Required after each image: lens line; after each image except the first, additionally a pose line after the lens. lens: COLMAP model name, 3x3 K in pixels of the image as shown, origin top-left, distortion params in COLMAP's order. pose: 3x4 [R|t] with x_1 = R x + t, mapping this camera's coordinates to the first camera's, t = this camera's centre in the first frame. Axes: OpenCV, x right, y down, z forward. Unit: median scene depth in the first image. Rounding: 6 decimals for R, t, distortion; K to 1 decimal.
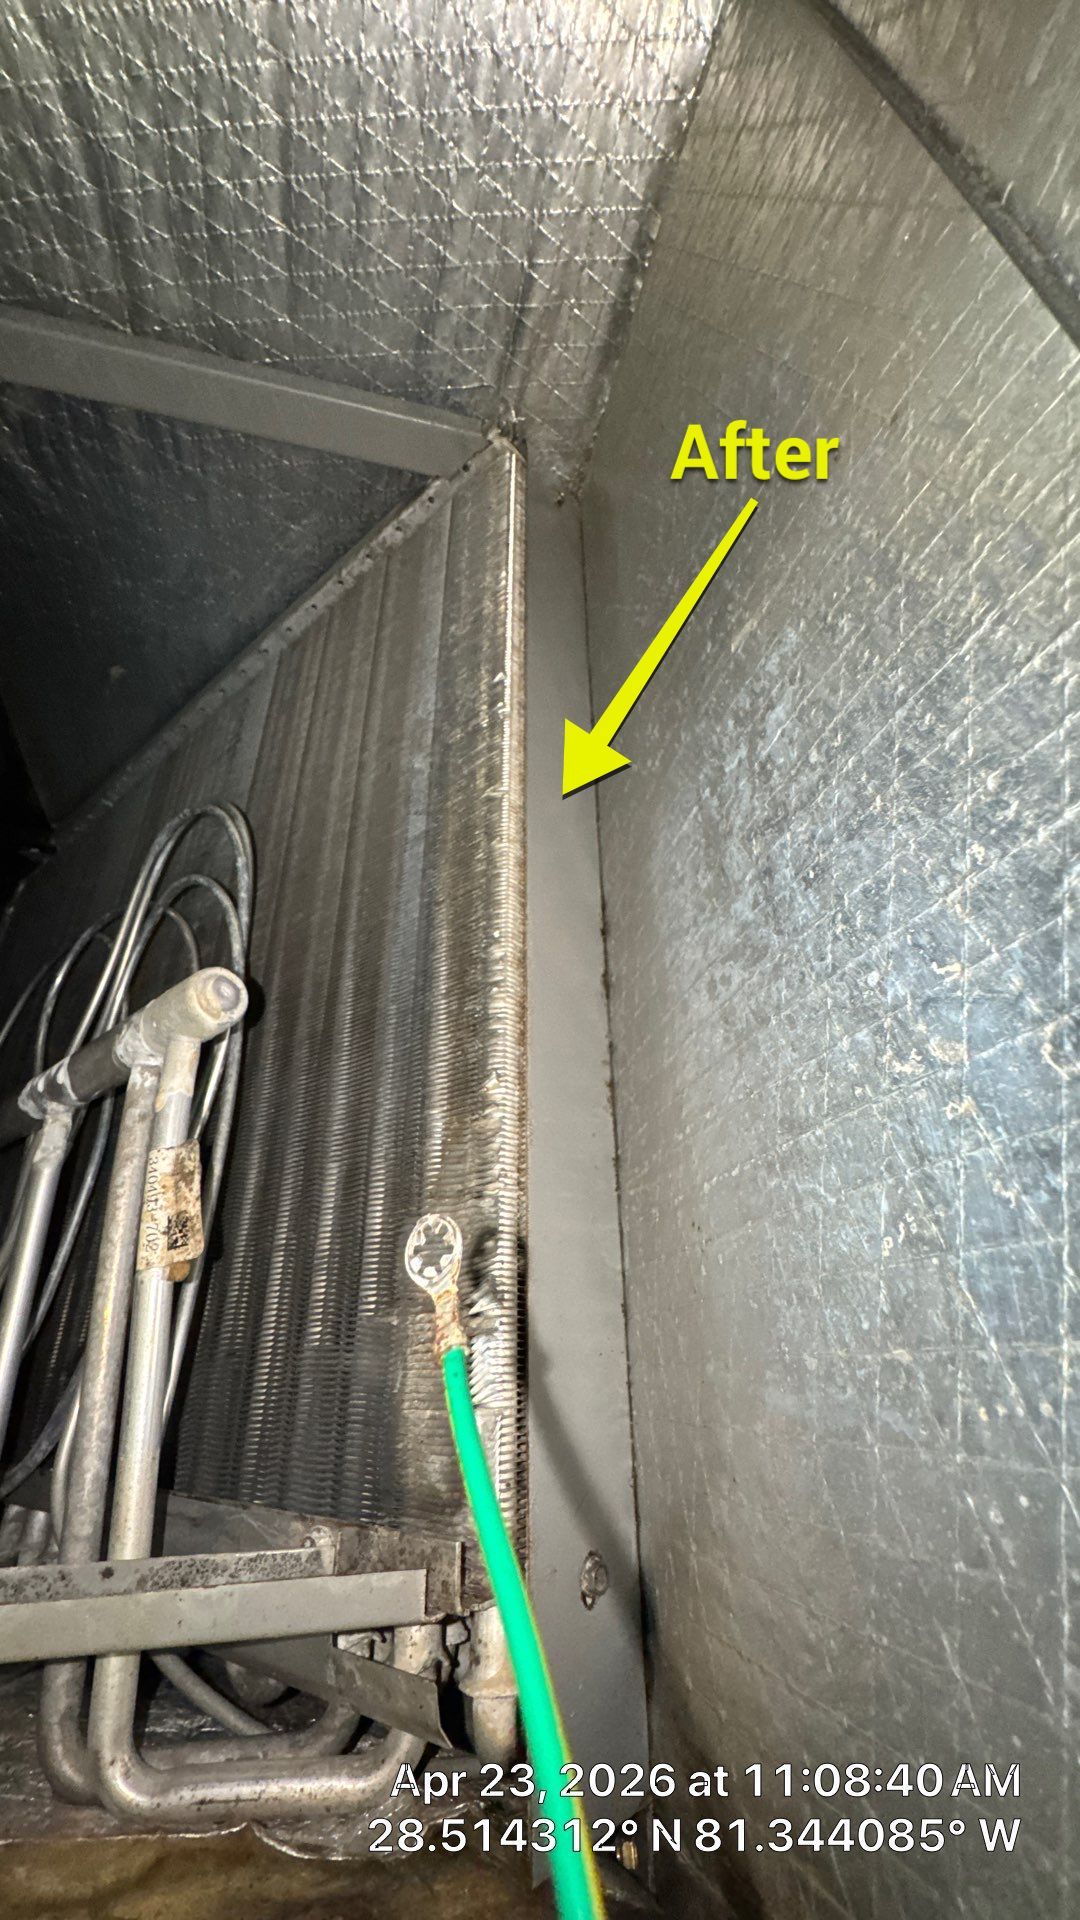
lens RADIAL K [[768.7, 0, 531.6], [0, 768.7, 943.6], [0, 0, 1]] dist [0.001531, 0.000236]
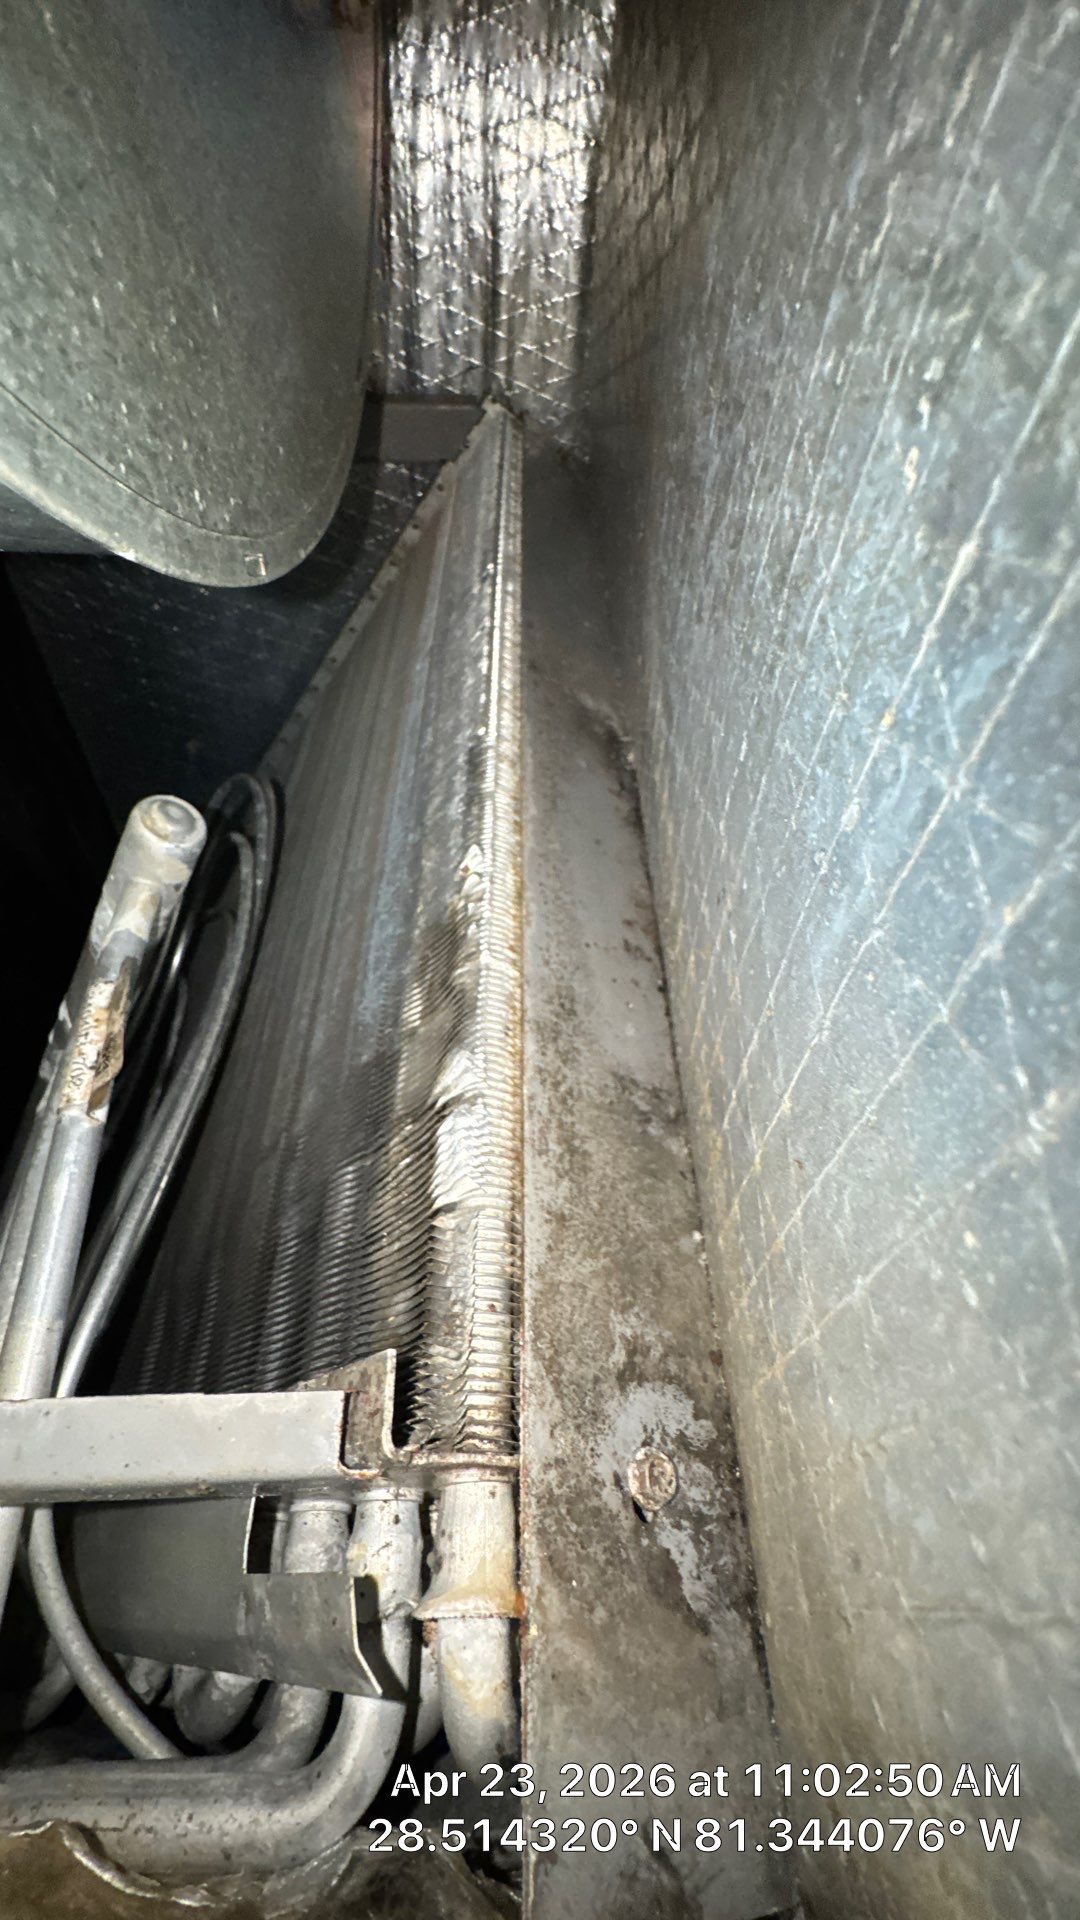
lens RADIAL K [[768.7, 0, 541.0], [0, 768.7, 961.7], [0, 0, 1]] dist [0.001531, 0.000236]
pose [[0.976010, -0.143554, -0.163695, 0.133363], [0.108709, 0.972731, -0.204882, 0.457048], [0.188643, 0.182172, 0.965001, 0.260280]]
